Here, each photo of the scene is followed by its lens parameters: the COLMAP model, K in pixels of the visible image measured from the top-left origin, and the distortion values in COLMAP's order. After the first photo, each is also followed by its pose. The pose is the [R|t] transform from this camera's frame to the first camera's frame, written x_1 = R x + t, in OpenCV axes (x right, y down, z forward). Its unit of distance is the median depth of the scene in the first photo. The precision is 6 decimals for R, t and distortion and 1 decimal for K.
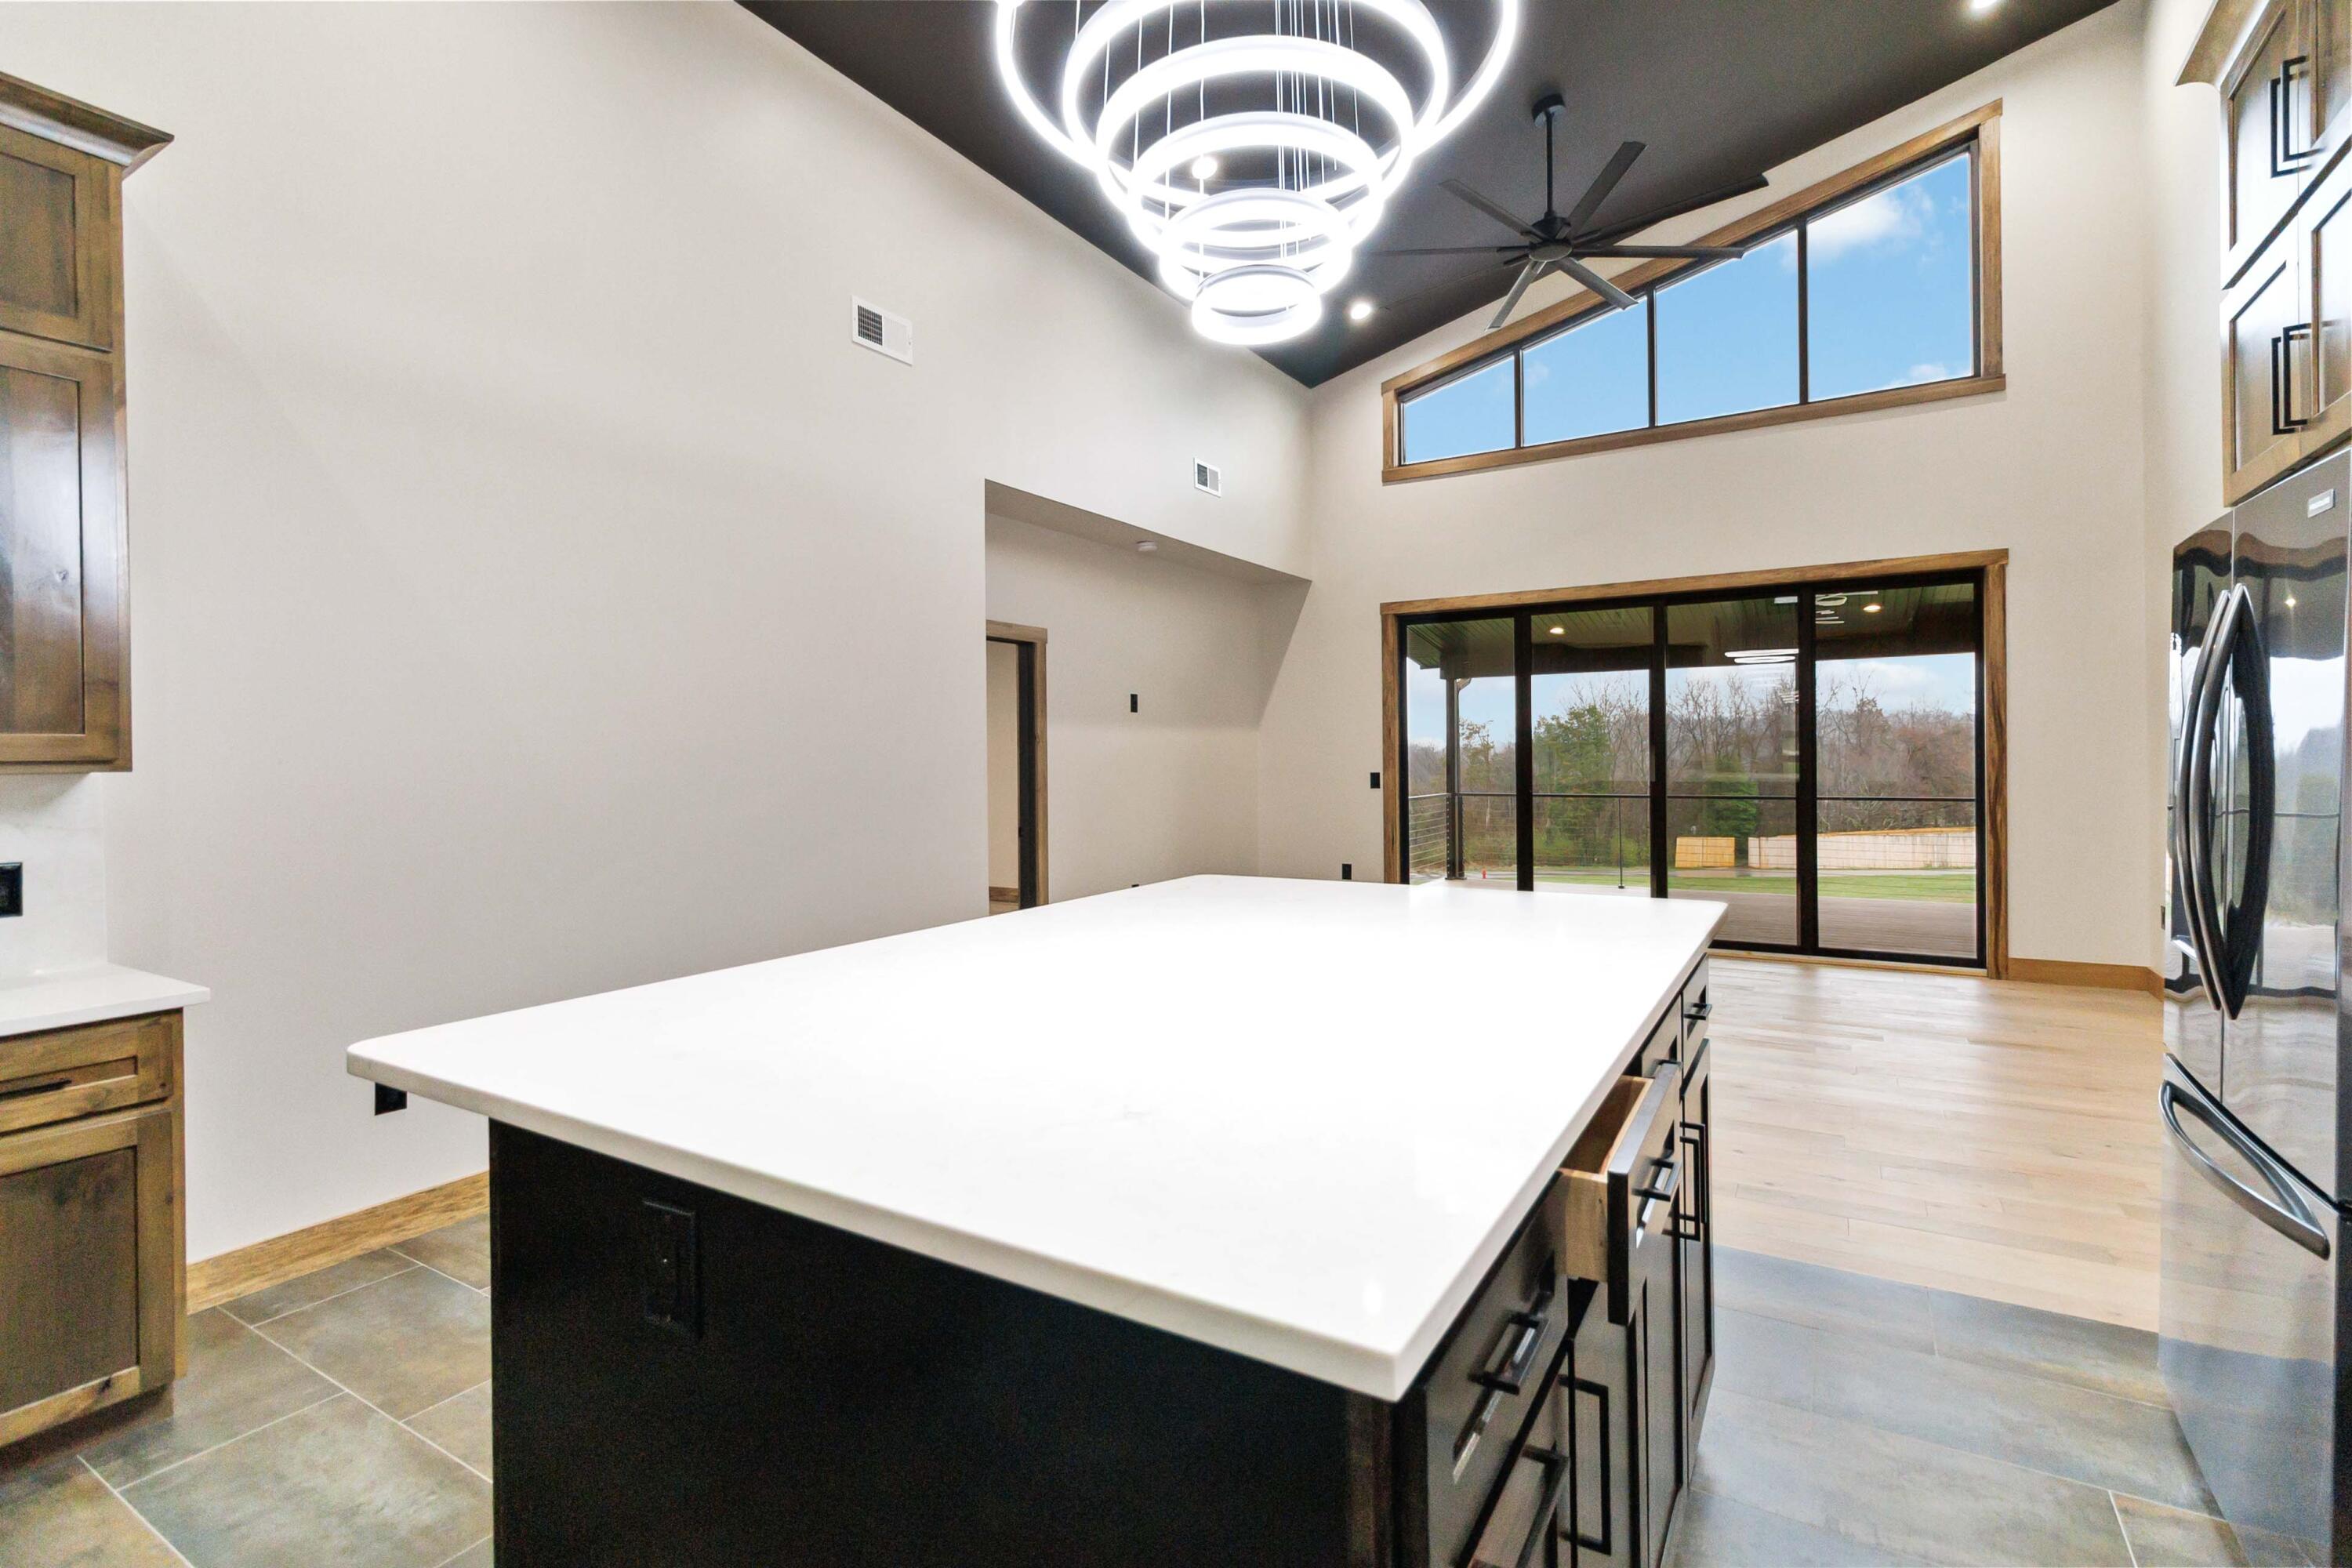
lens RADIAL K [[1084.7, 0, 1188.9], [0, 1084.7, 757.3], [0, 0, 1]] dist [0.000548, 0.000079]
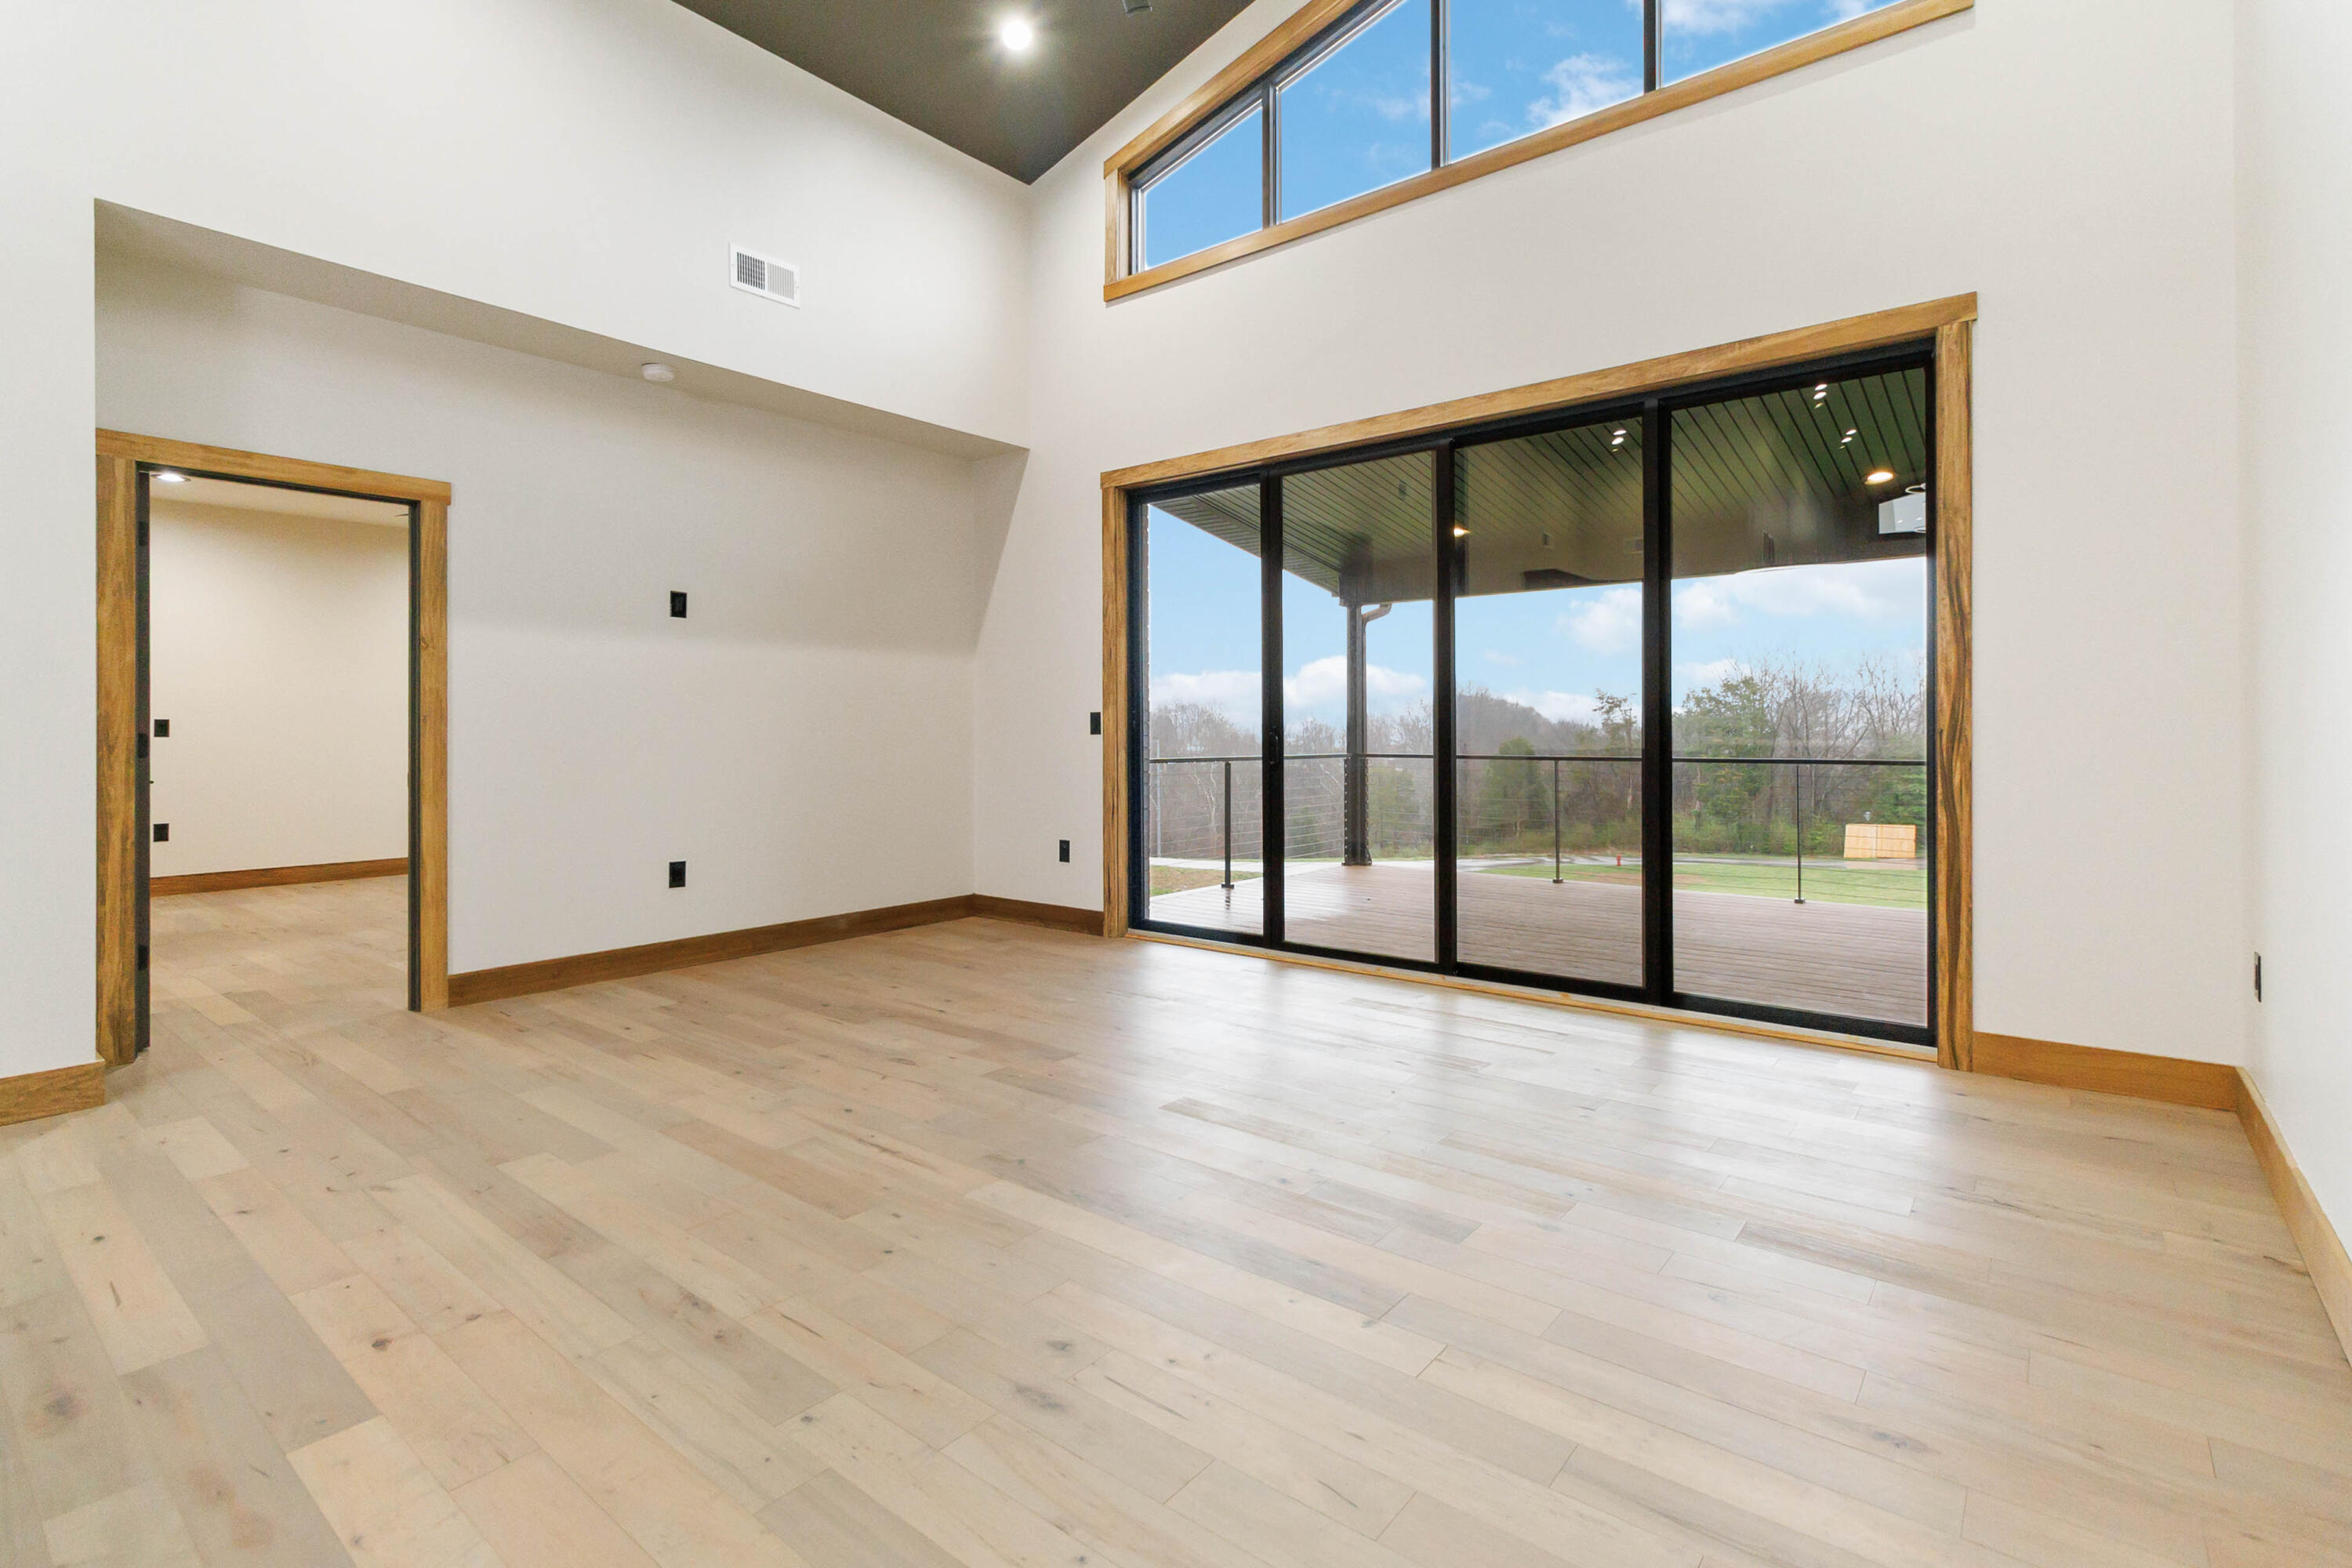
lens RADIAL K [[1098.5, 0, 1180.9], [0, 1098.5, 729.9], [0, 0, 1]] dist [0.001542, 0.000481]
pose [[0.990347, 0.008235, -0.138363, 0.329376], [-0.008569, 0.999962, -0.001821, 0.026784], [0.138343, 0.002989, 0.990380, 0.296399]]
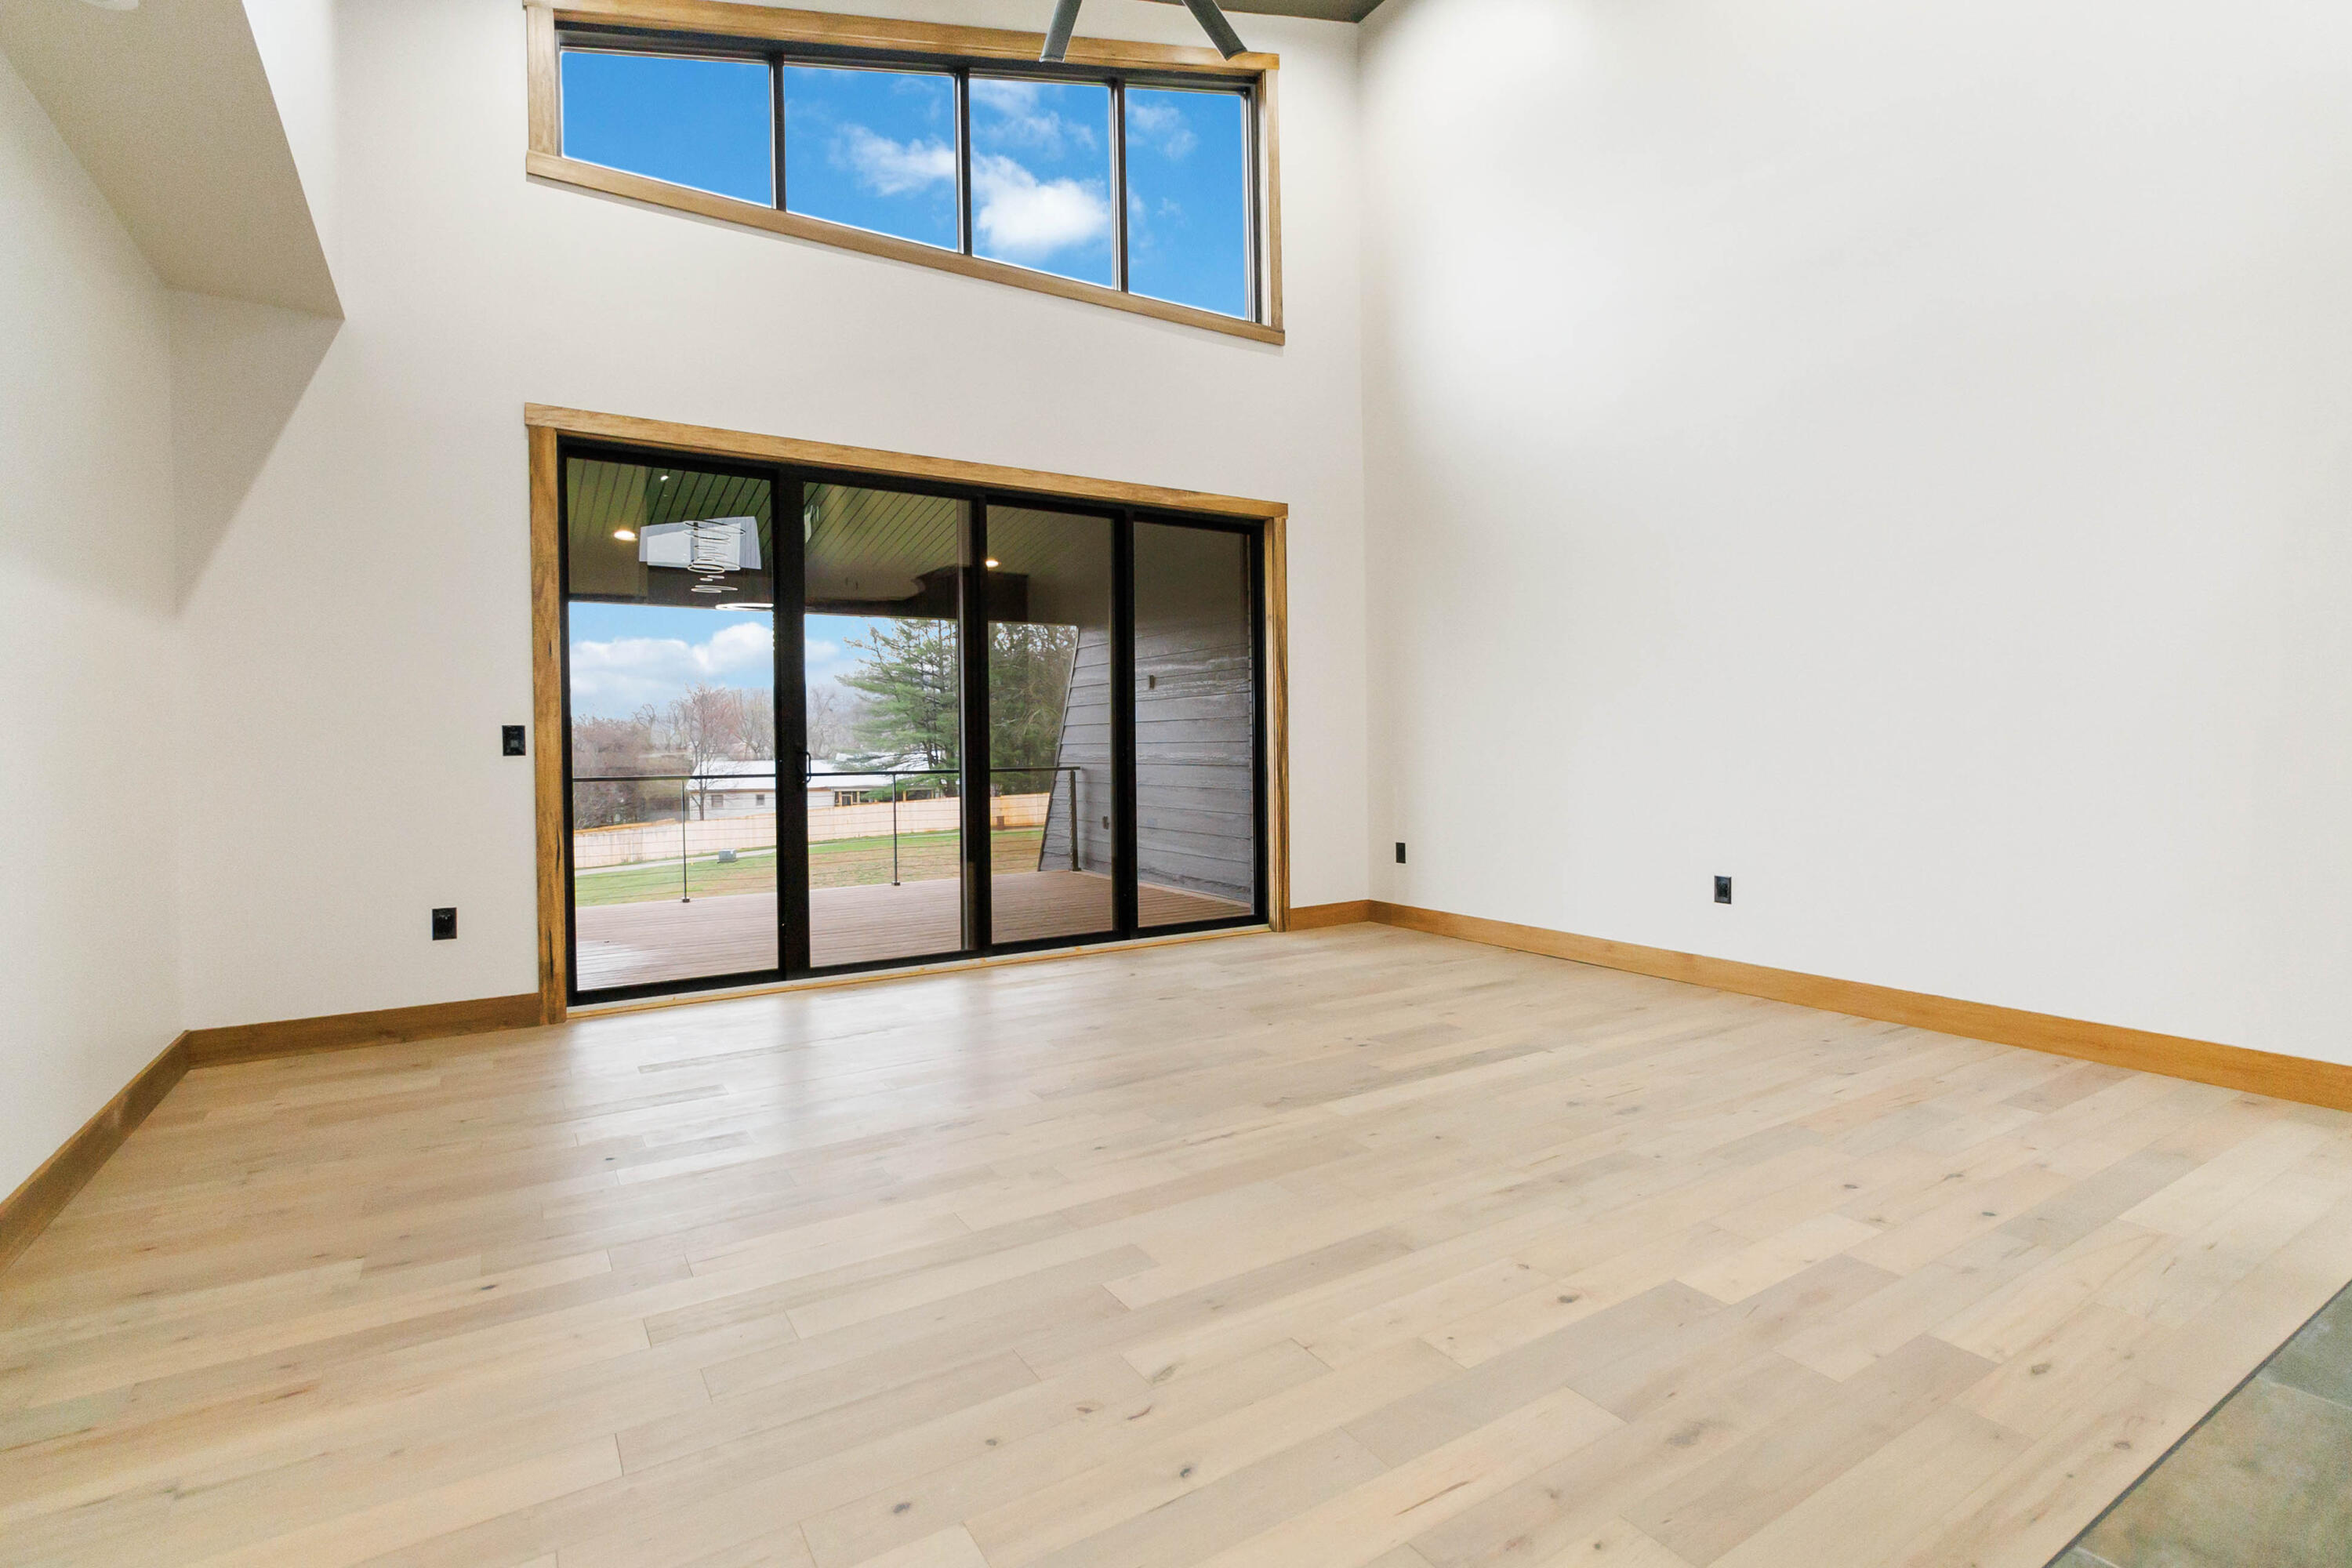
lens RADIAL K [[1111.5, 0, 1179.9], [0, 1111.5, 753.8], [0, 0, 1]] dist [0.000113, 0.000017]
pose [[0.449874, -0.002480, 0.893089, -0.163328], [0.007803, 0.999969, -0.001154, 0.031107], [-0.893058, 0.007488, 0.449879, 0.476004]]
